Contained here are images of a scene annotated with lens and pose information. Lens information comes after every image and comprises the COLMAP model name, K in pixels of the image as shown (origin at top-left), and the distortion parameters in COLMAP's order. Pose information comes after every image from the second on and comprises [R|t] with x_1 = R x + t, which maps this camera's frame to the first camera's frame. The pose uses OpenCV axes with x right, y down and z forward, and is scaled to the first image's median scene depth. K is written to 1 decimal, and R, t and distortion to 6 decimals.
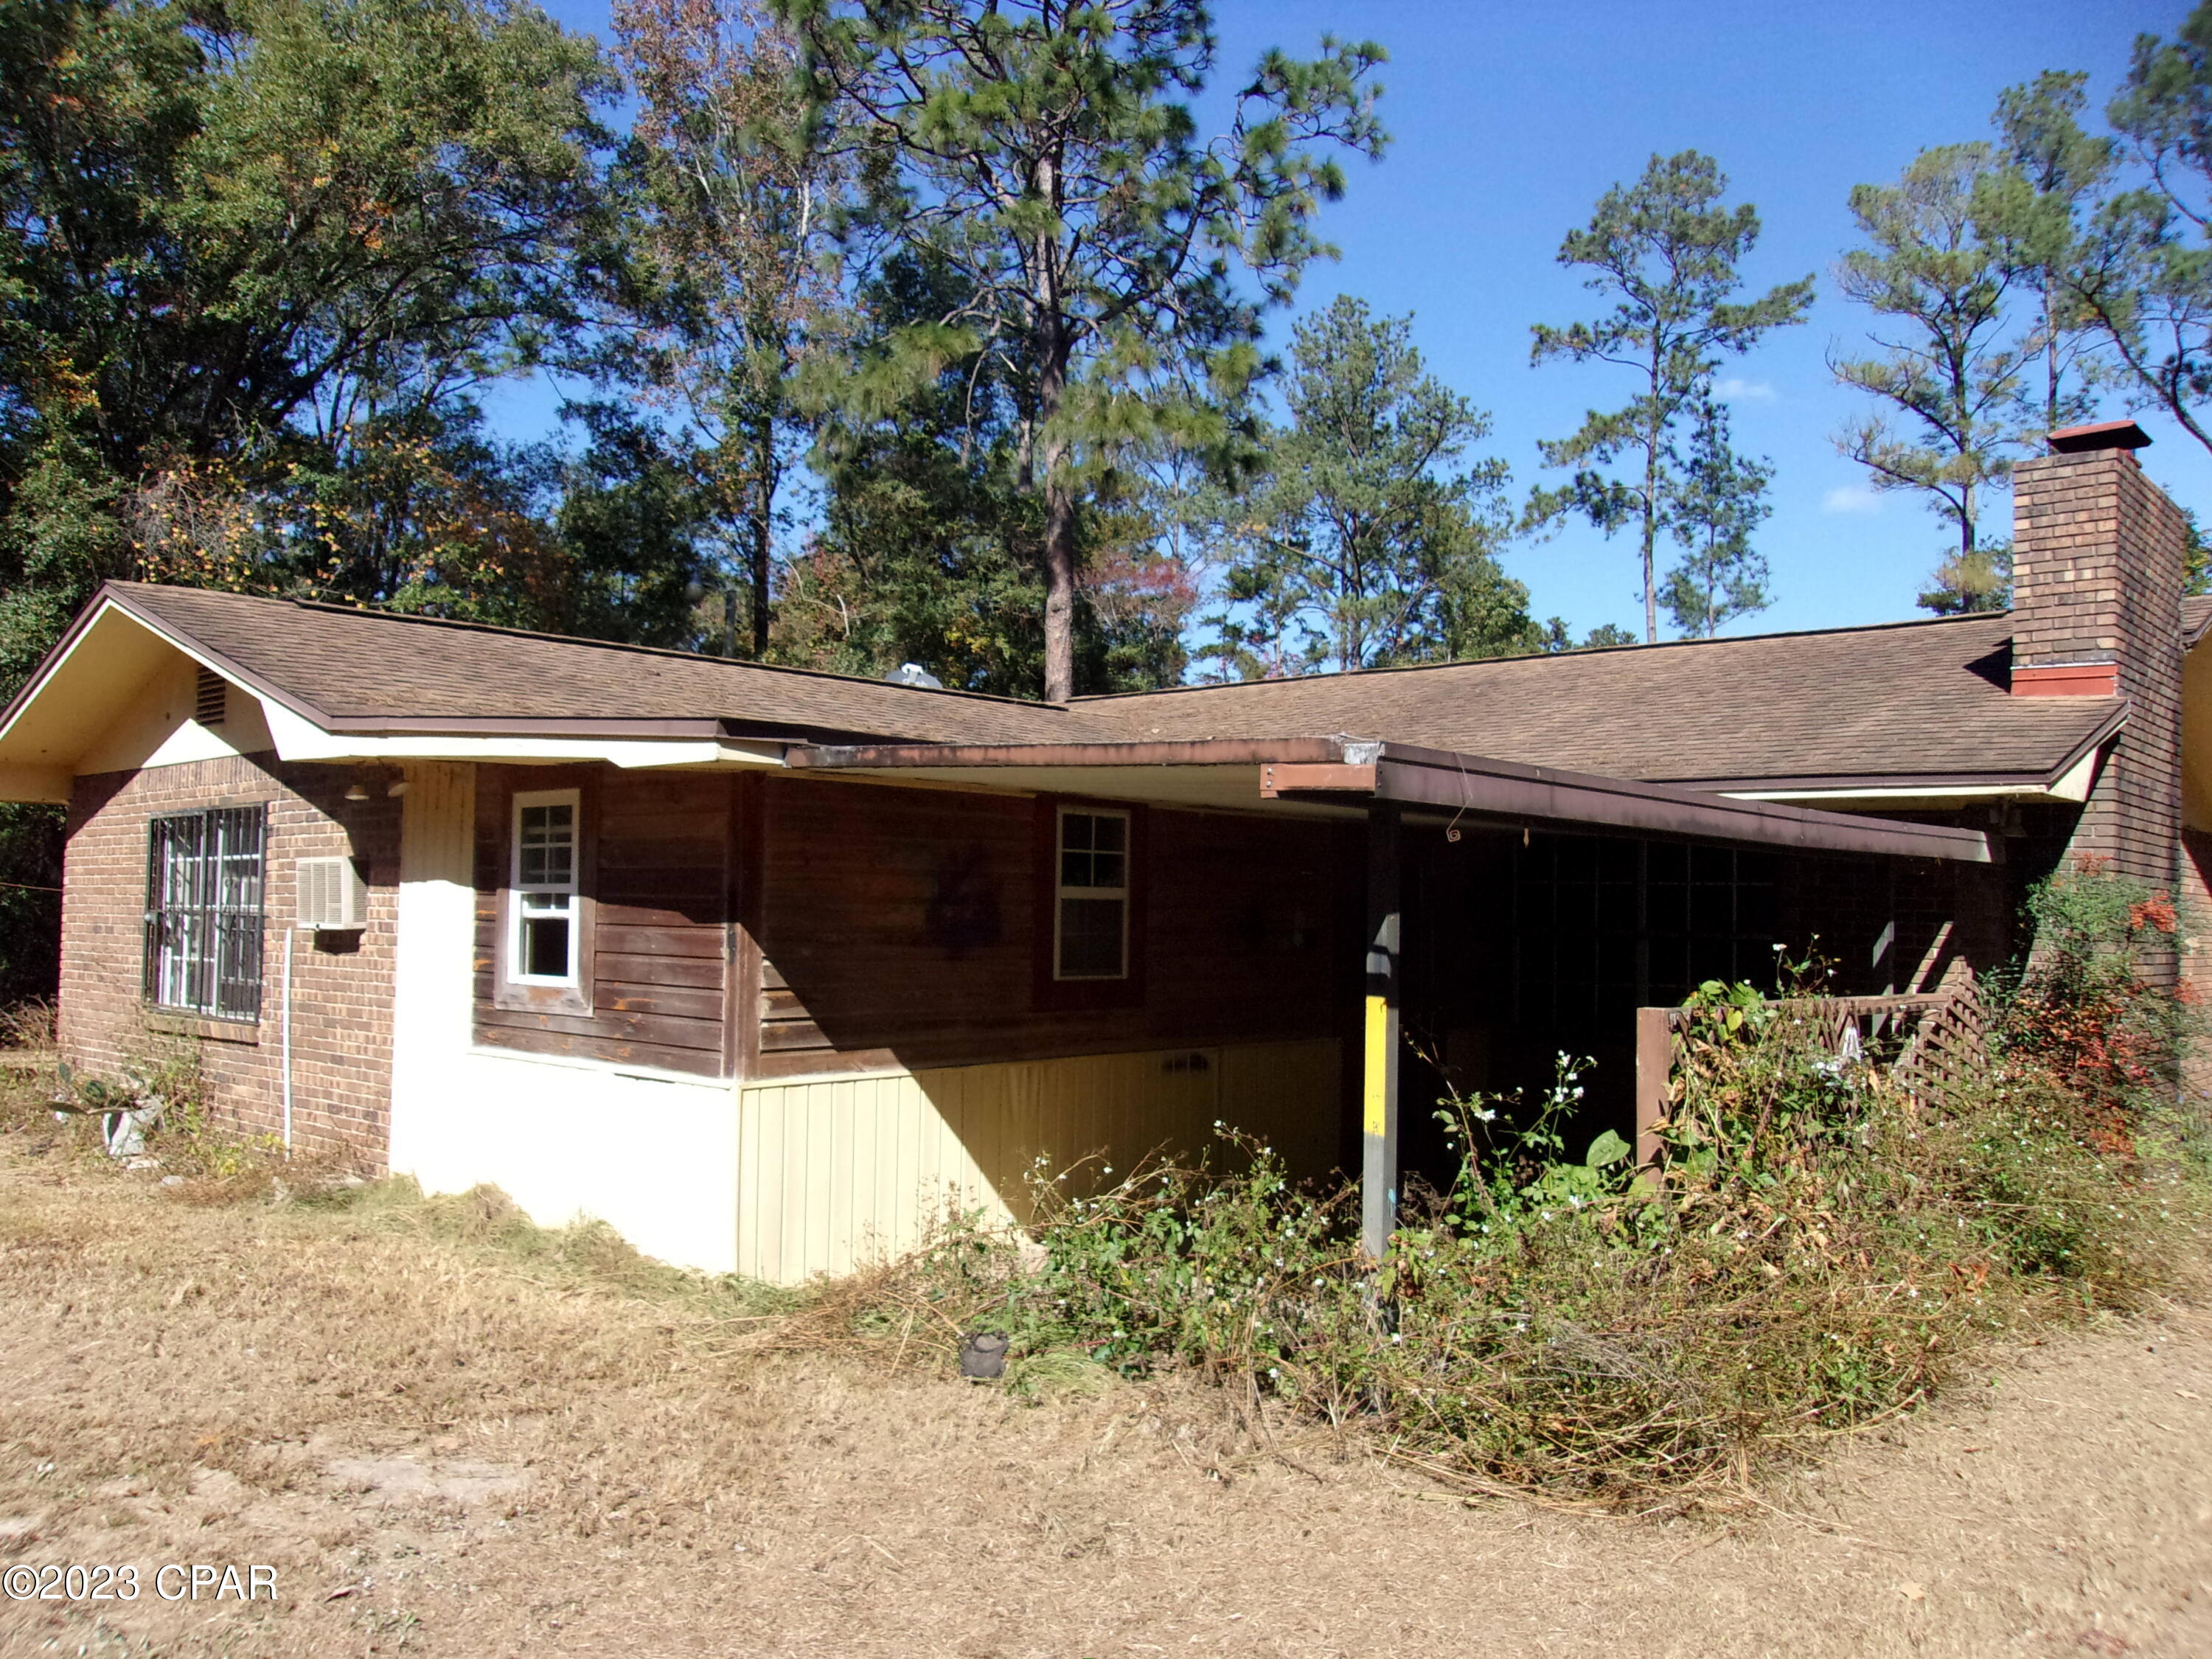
lens RADIAL K [[1758.4, 0, 1101.1], [0, 1758.4, 852.1], [0, 0, 1]] dist [-0.008968, 0.053228]
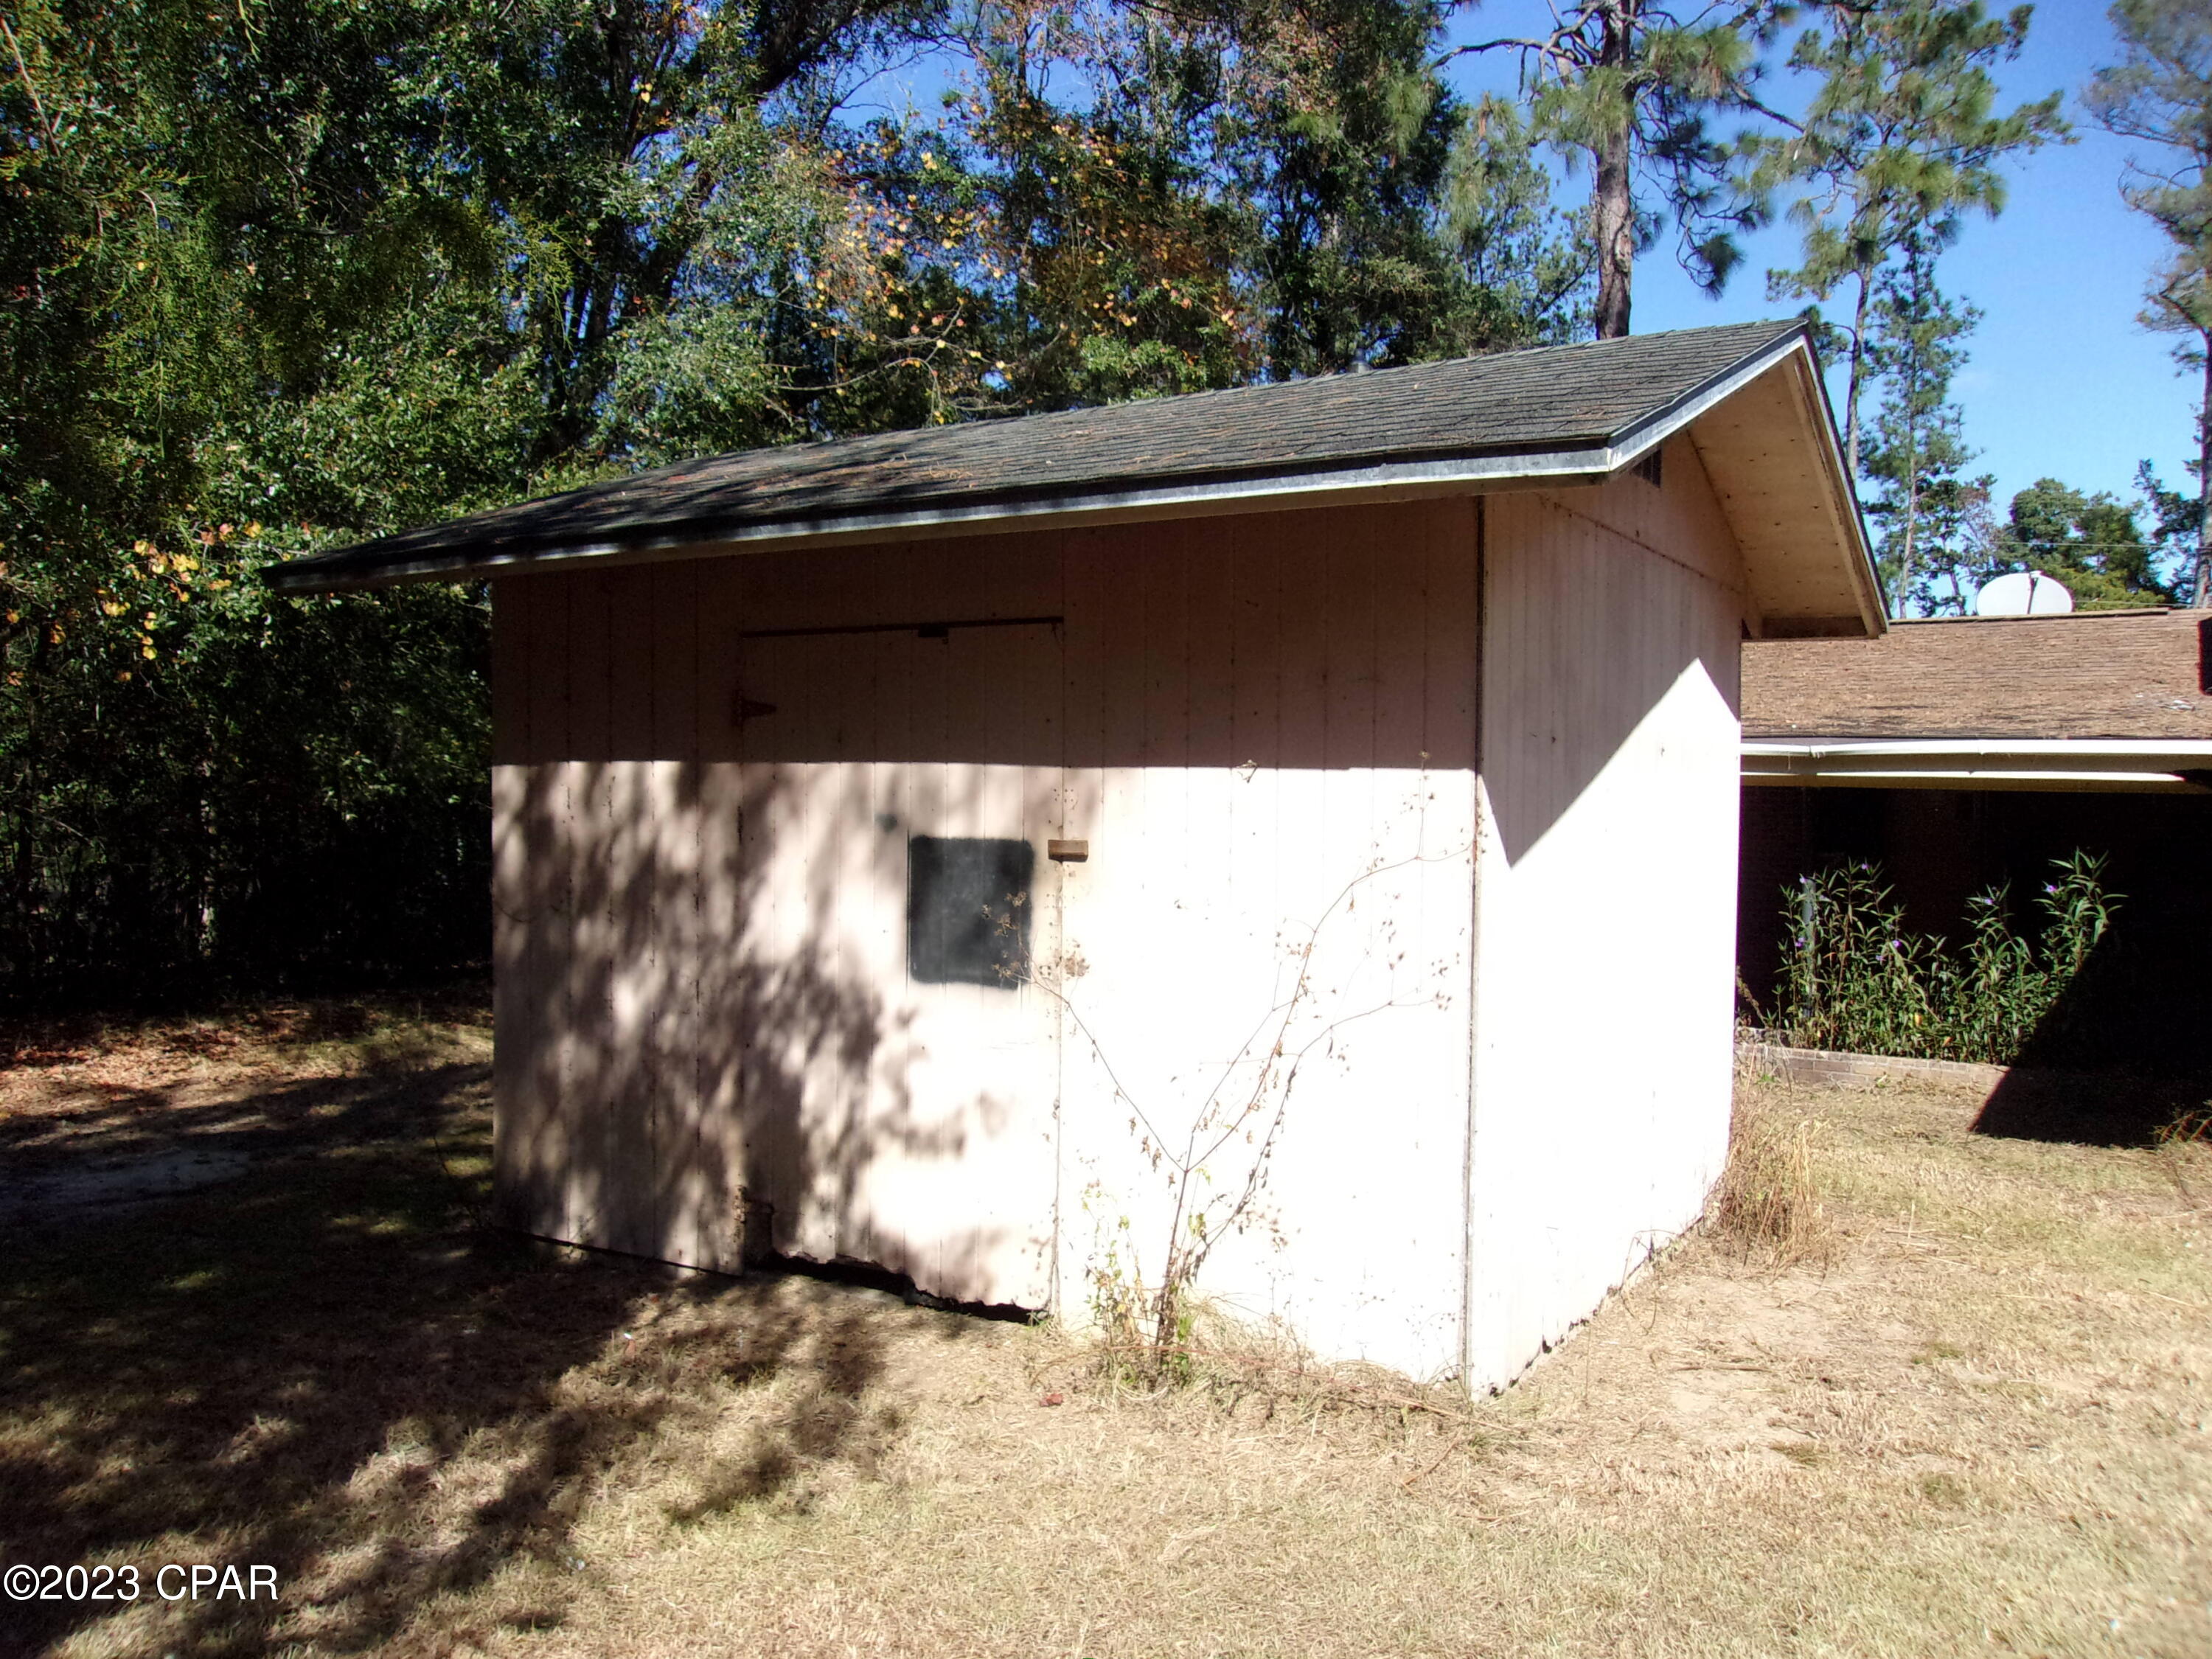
lens RADIAL K [[1758.4, 0, 1089.8], [0, 1758.4, 830.8], [0, 0, 1]] dist [-0.008968, 0.053228]
pose [[0.987370, -0.003494, 0.158392, -0.579161], [-0.006840, 0.997884, 0.064652, 0.002745], [-0.158282, -0.064919, 0.985257, 0.318502]]
